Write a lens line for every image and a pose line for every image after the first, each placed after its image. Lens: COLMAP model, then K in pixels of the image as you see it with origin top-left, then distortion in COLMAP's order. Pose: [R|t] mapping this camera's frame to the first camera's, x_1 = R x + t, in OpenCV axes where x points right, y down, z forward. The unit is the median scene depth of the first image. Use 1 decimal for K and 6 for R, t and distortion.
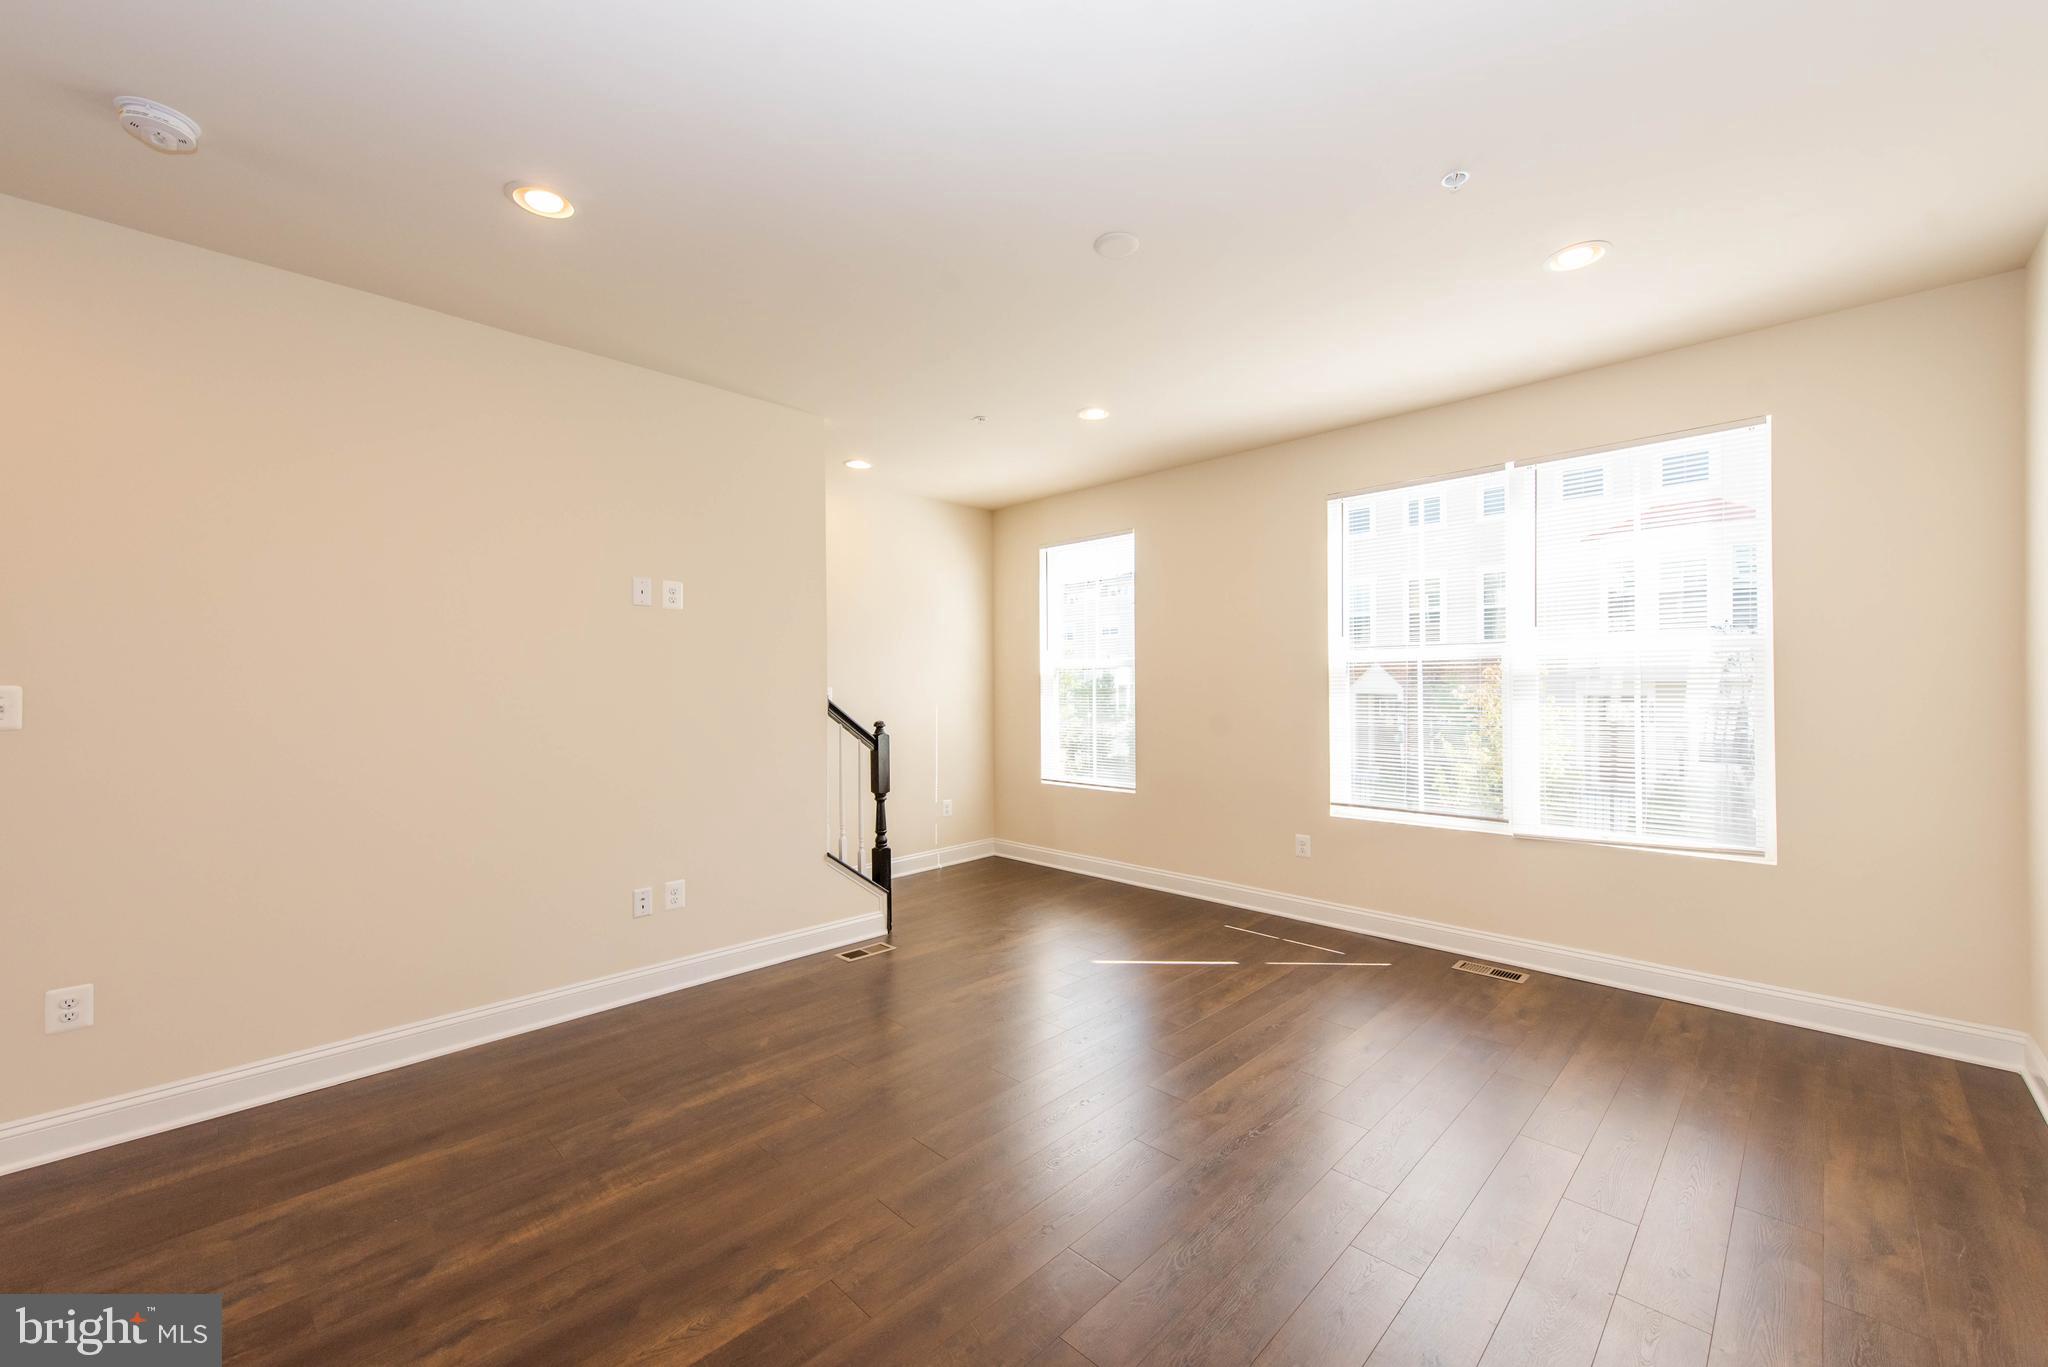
lens RADIAL K [[802.5, 0, 1010.8], [0, 802.5, 675.2], [0, 0, 1]] dist [0.013777, -0.000825]
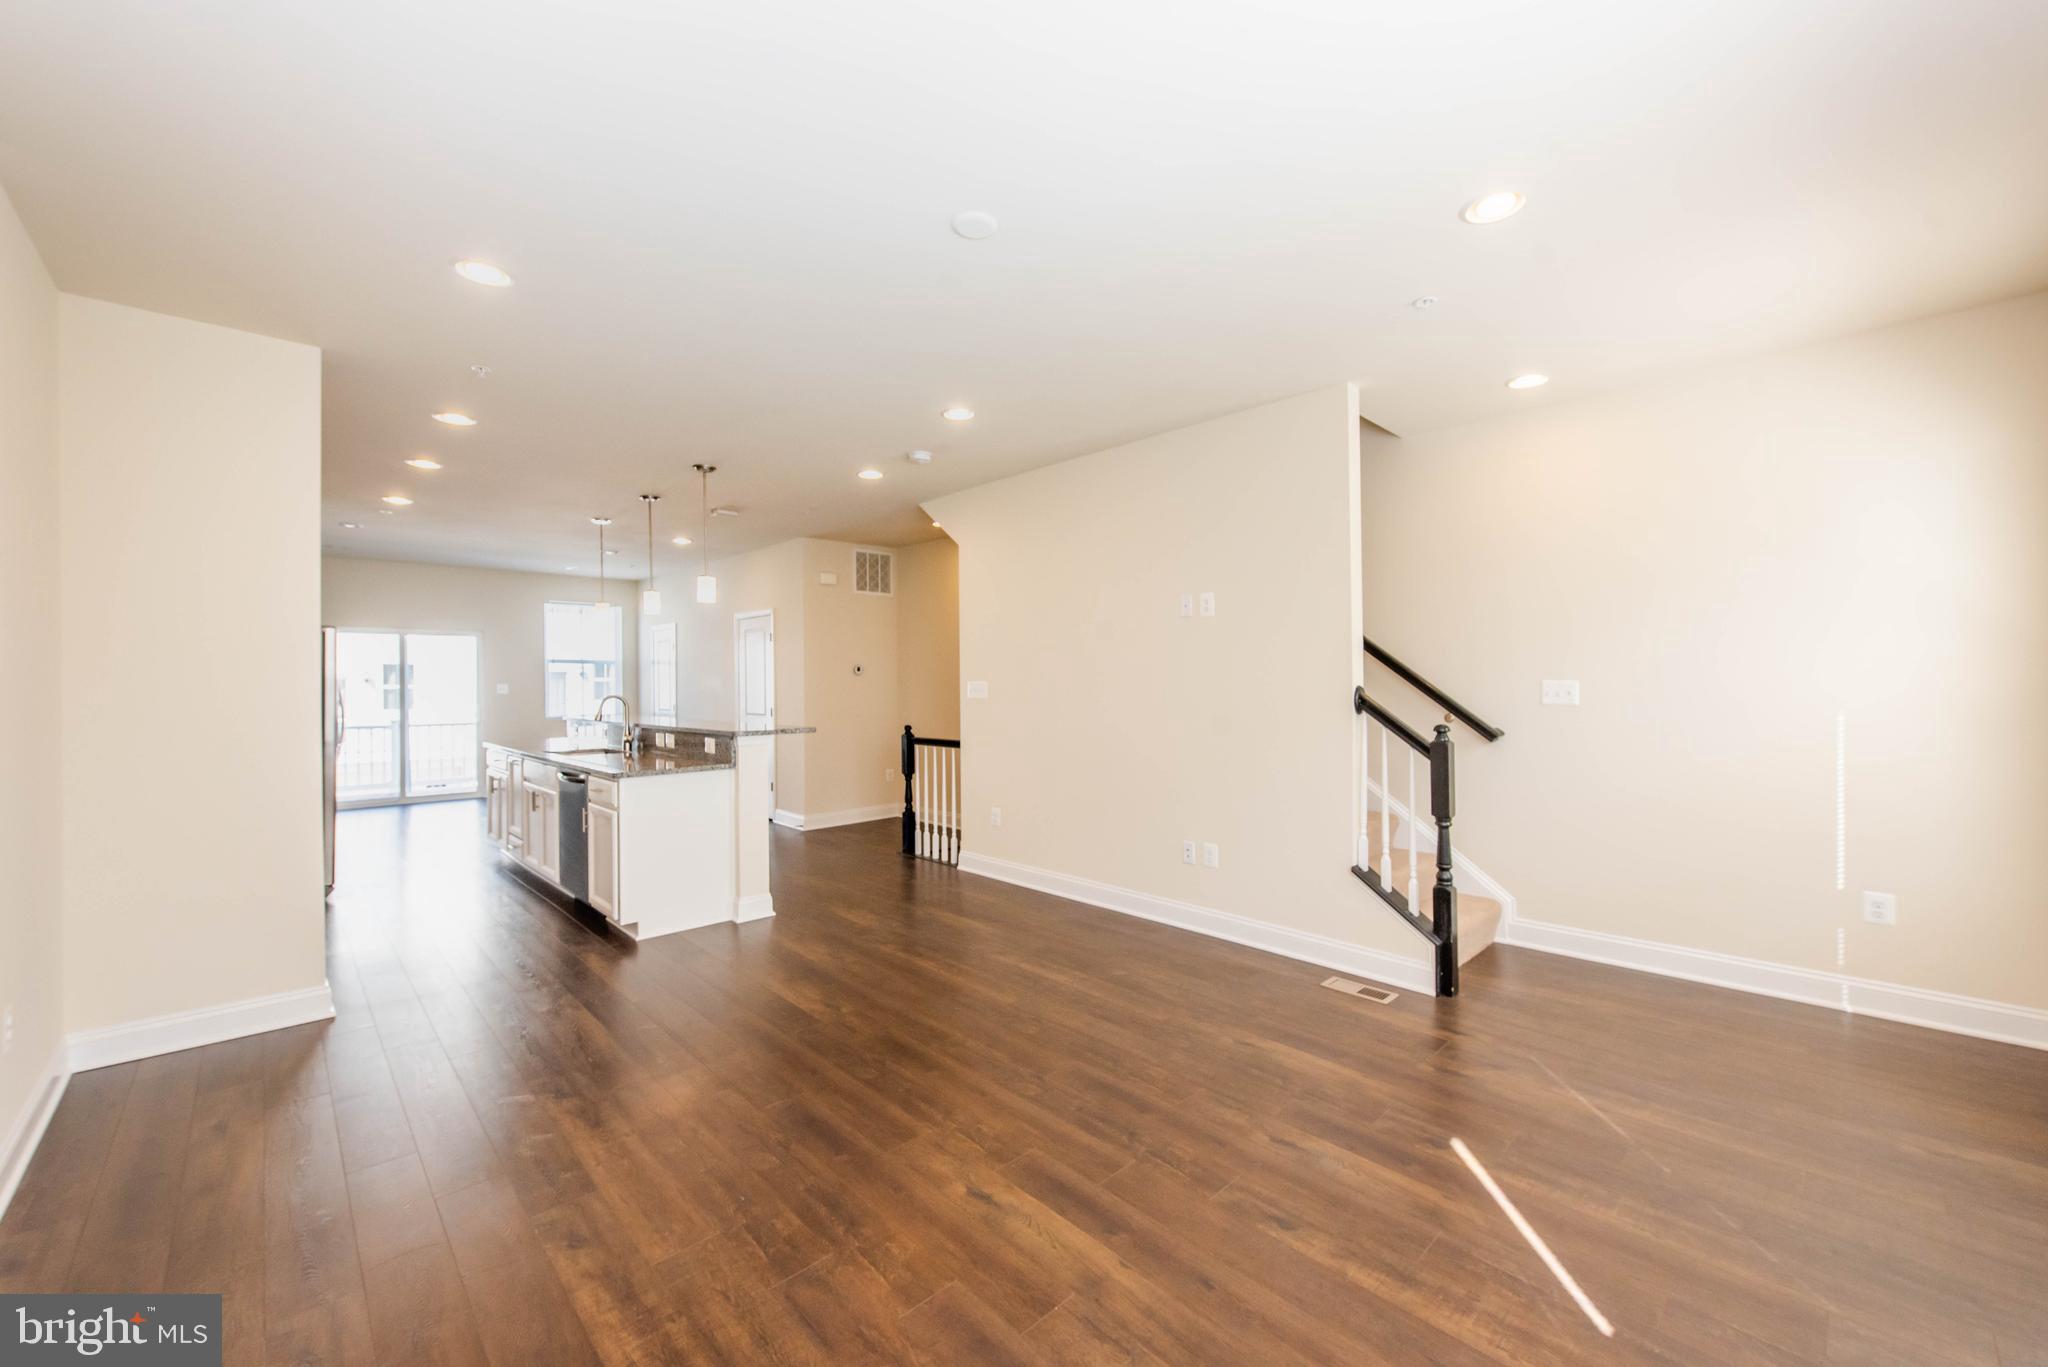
lens RADIAL K [[802.5, 0, 1024.6], [0, 802.5, 675.8], [0, 0, 1]] dist [0.013777, -0.000825]
pose [[-0.036845, -0.002689, -0.999317, 0.774569], [0.022437, 0.999742, -0.003518, 0.003986], [0.999069, -0.022552, -0.036775, 0.766844]]
